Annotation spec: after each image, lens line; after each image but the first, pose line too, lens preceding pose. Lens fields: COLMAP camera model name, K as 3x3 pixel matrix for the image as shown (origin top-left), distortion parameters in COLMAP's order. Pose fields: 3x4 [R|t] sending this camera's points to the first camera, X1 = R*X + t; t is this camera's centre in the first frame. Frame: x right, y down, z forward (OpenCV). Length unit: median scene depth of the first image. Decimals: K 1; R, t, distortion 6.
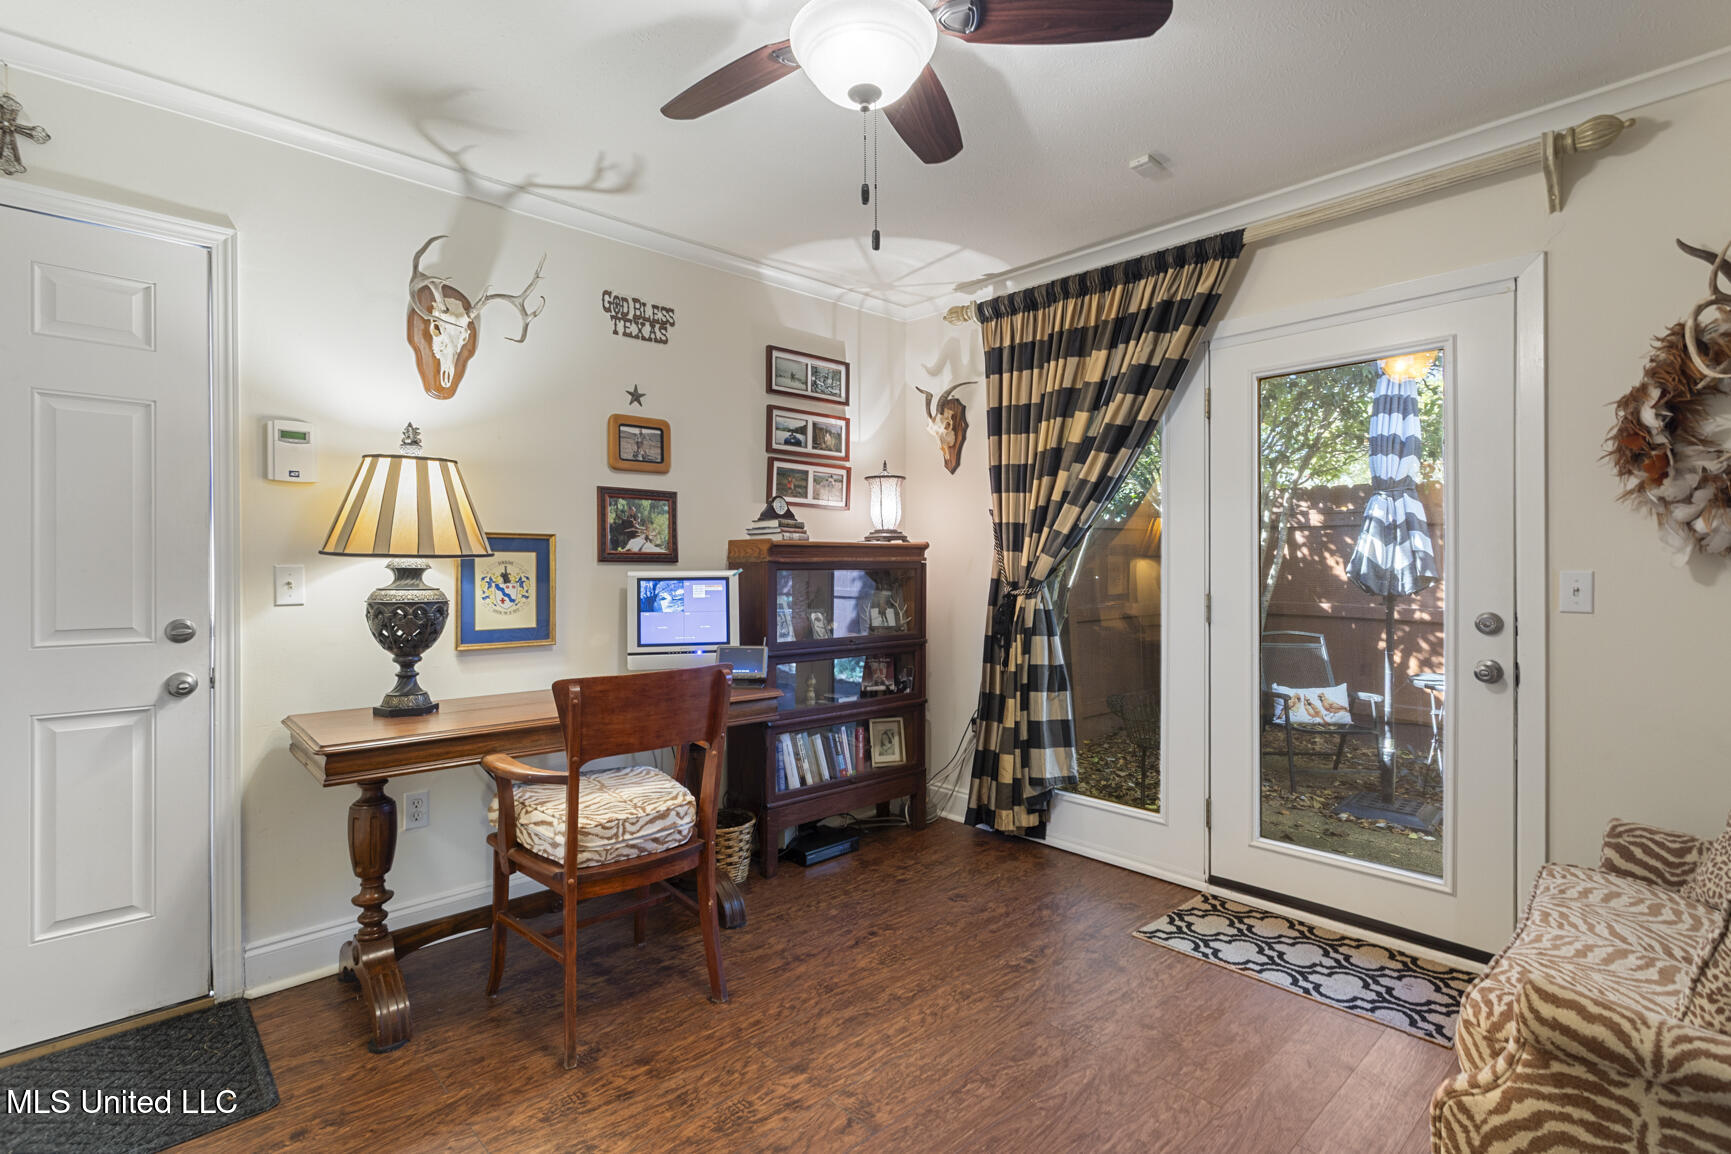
lens RADIAL K [[825.4, 0, 869.0], [0, 825.4, 565.2], [0, 0, 1]] dist [-0.000764, -0.000424]
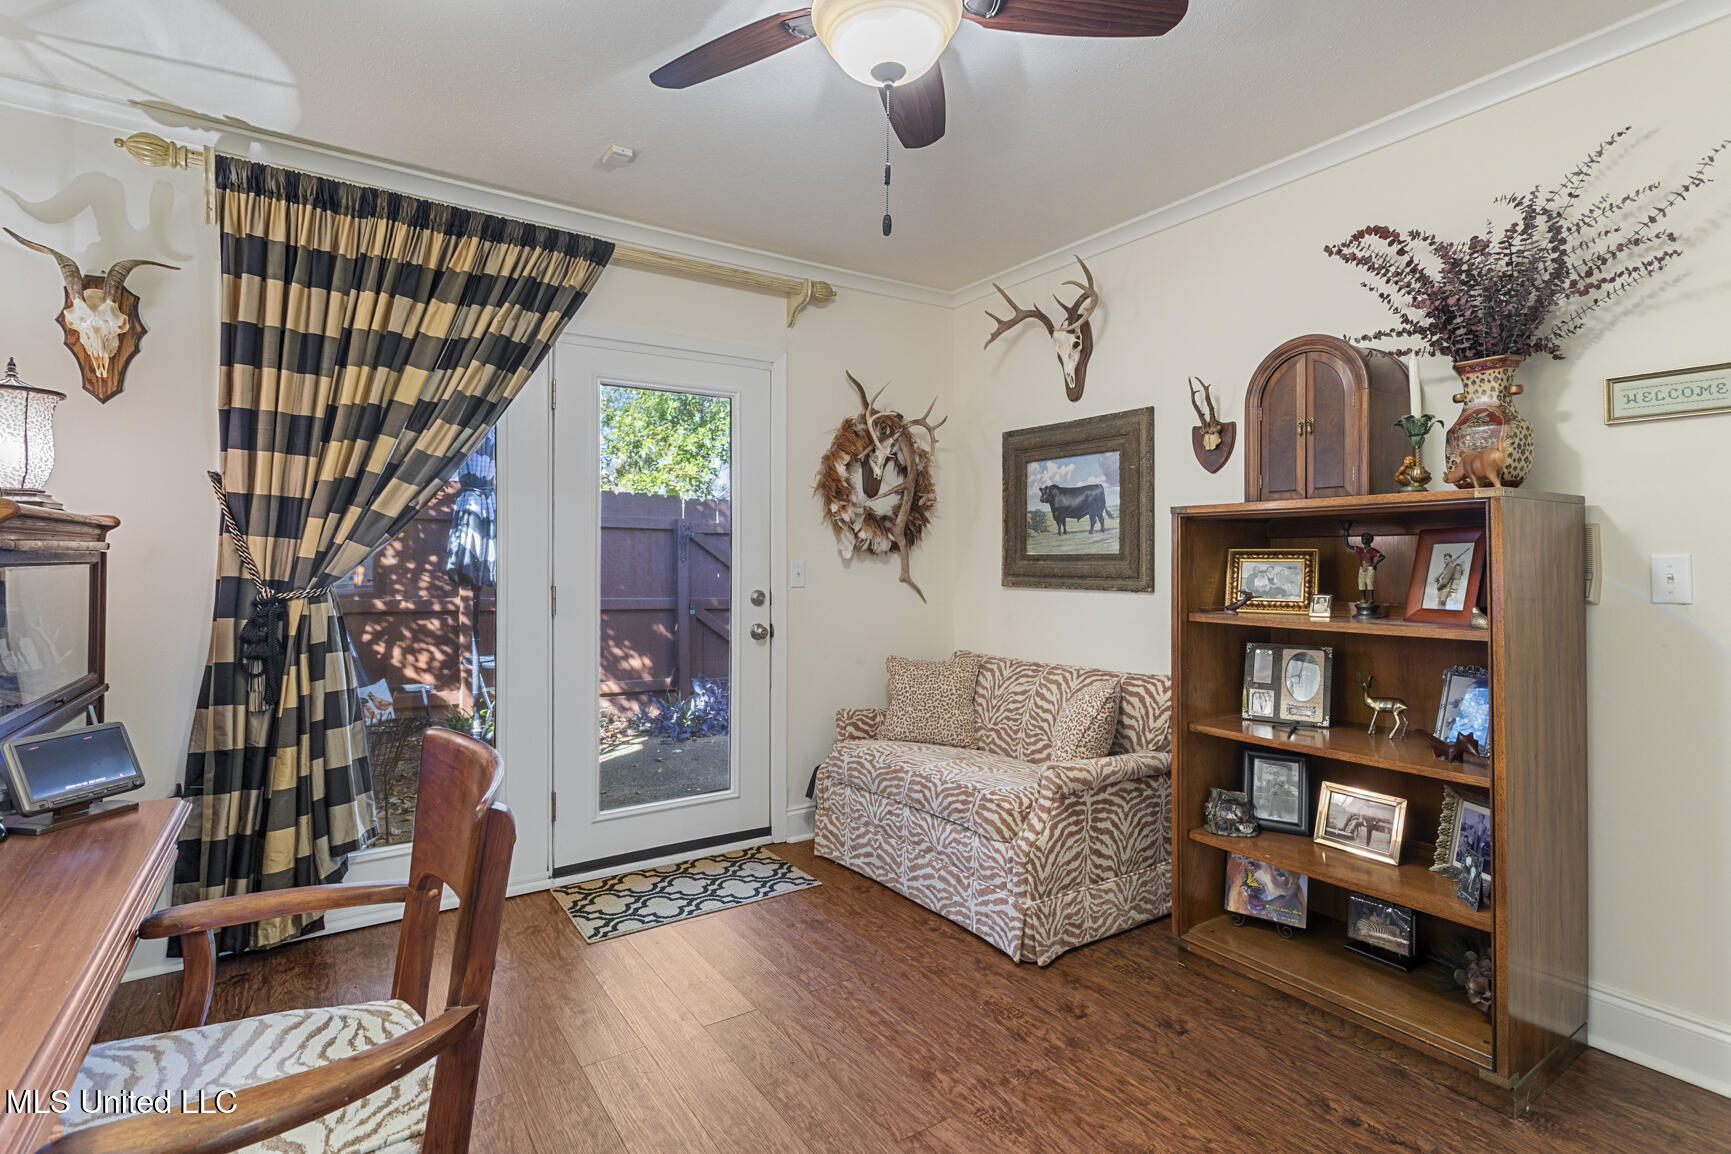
lens RADIAL K [[841.8, 0, 868.8], [0, 841.8, 548.5], [0, 0, 1]] dist [0.001275, 0.001356]
pose [[0.156706, 0.010701, 0.987587, -0.493517], [-0.000793, 0.999942, -0.010709, 0.000308], [-0.987645, 0.000895, 0.156705, 0.432752]]
